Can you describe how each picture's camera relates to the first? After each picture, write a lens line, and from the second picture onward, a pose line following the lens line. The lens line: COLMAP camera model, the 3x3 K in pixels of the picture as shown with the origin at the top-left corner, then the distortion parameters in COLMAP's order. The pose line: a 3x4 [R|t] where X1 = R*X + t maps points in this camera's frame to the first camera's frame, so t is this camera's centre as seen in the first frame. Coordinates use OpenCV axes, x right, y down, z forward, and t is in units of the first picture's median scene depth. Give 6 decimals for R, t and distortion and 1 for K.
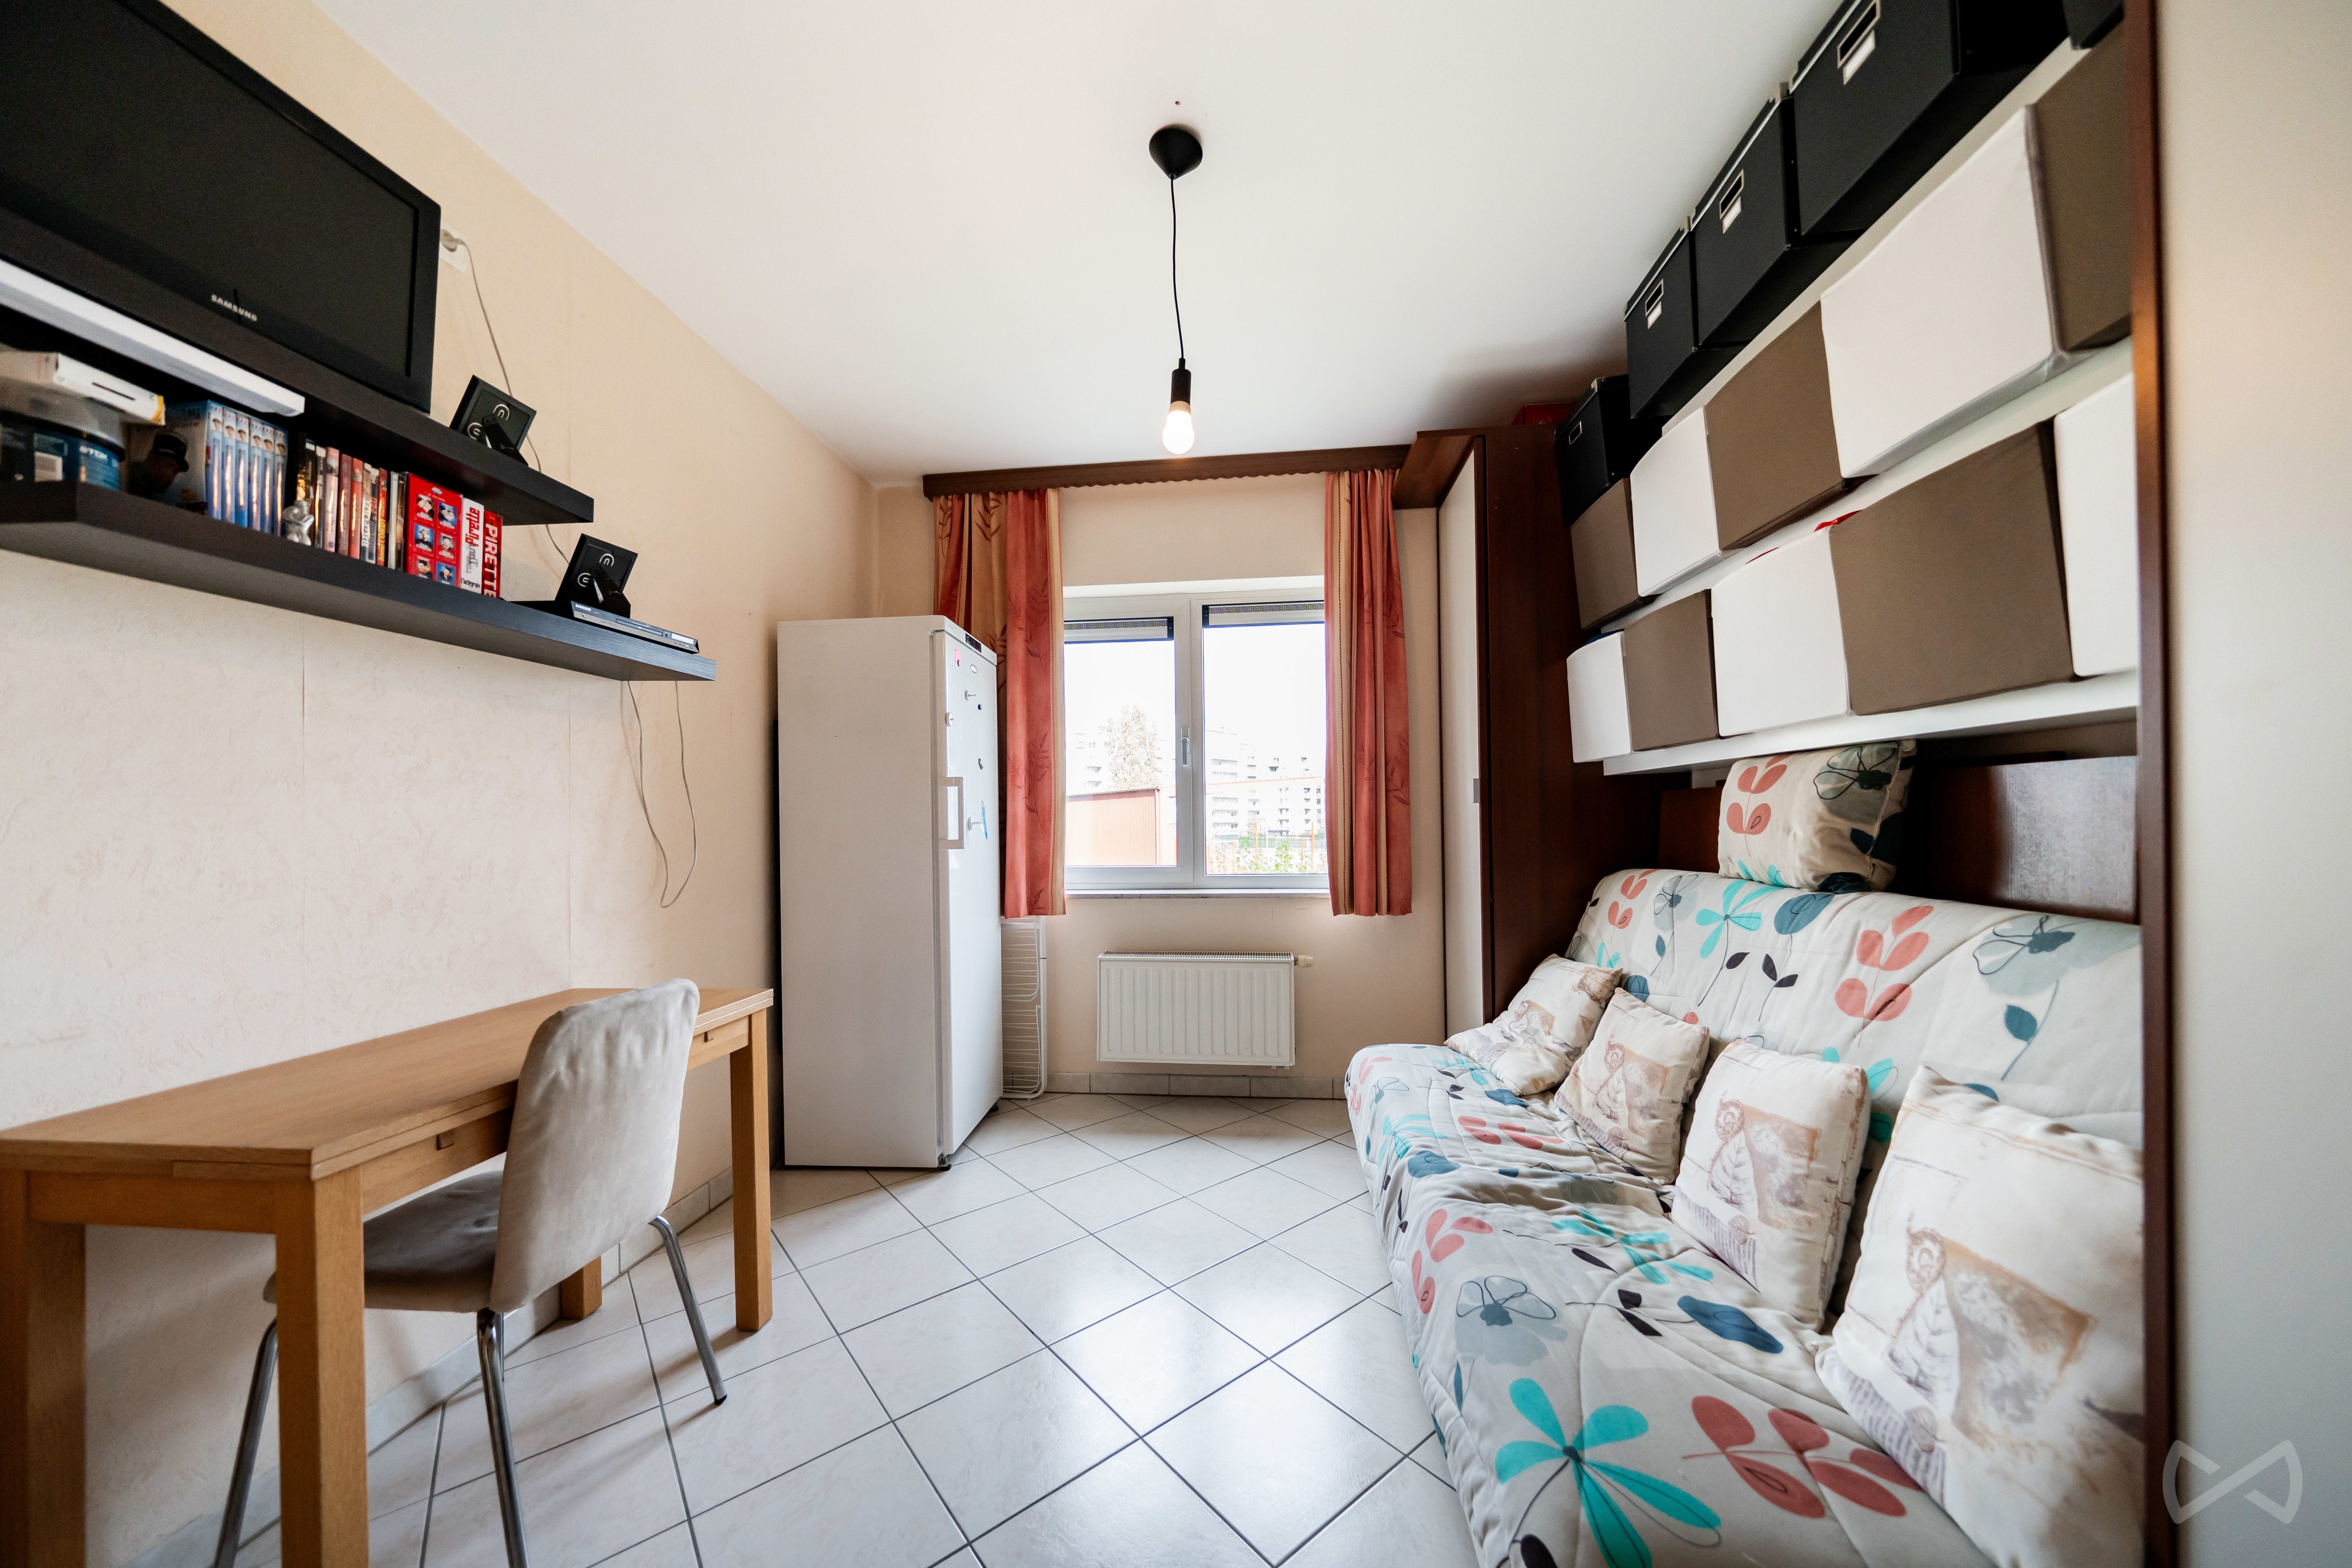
lens RADIAL K [[803.7, 0, 1172.3], [0, 803.7, 809.3], [0, 0, 1]] dist [-0.001612, -0.003313]
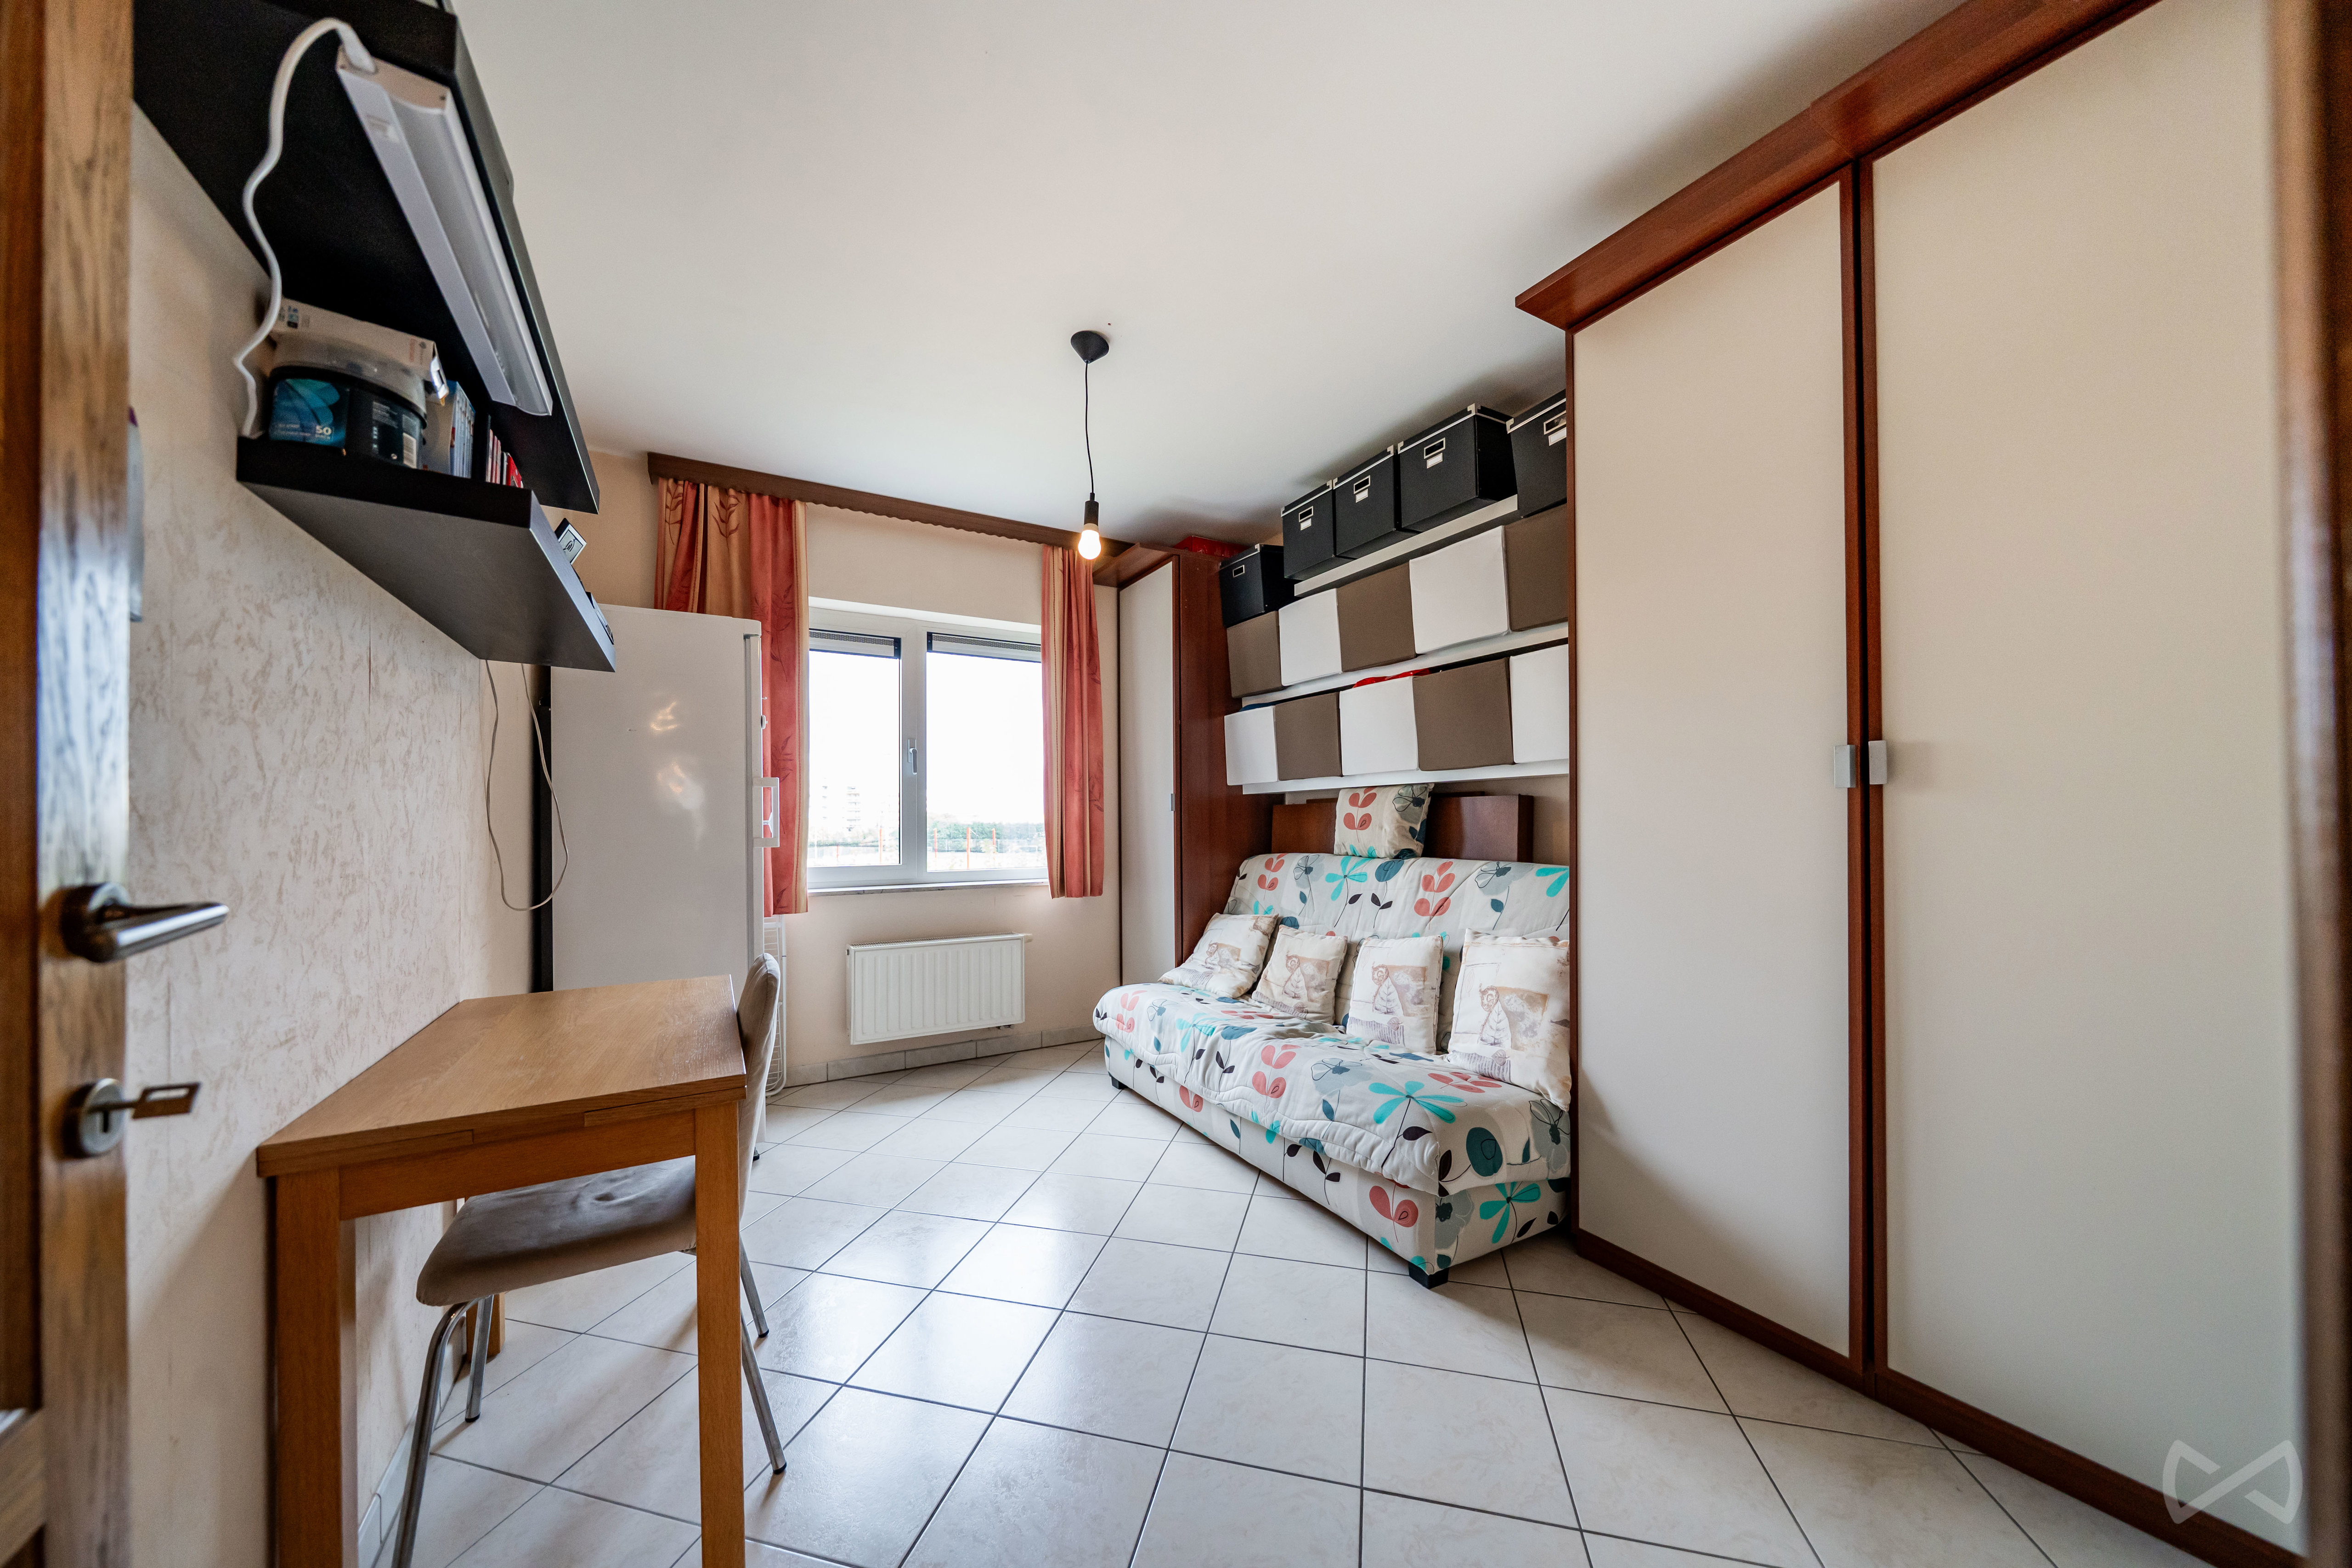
lens RADIAL K [[803.7, 0, 1172.3], [0, 803.7, 809.3], [0, 0, 1]] dist [-0.001612, -0.003313]
pose [[0.802966, 0.017027, 0.595782, -0.690413], [-0.010777, 0.999843, -0.014049, 0.013910], [-0.595928, 0.004860, 0.803023, -0.212644]]
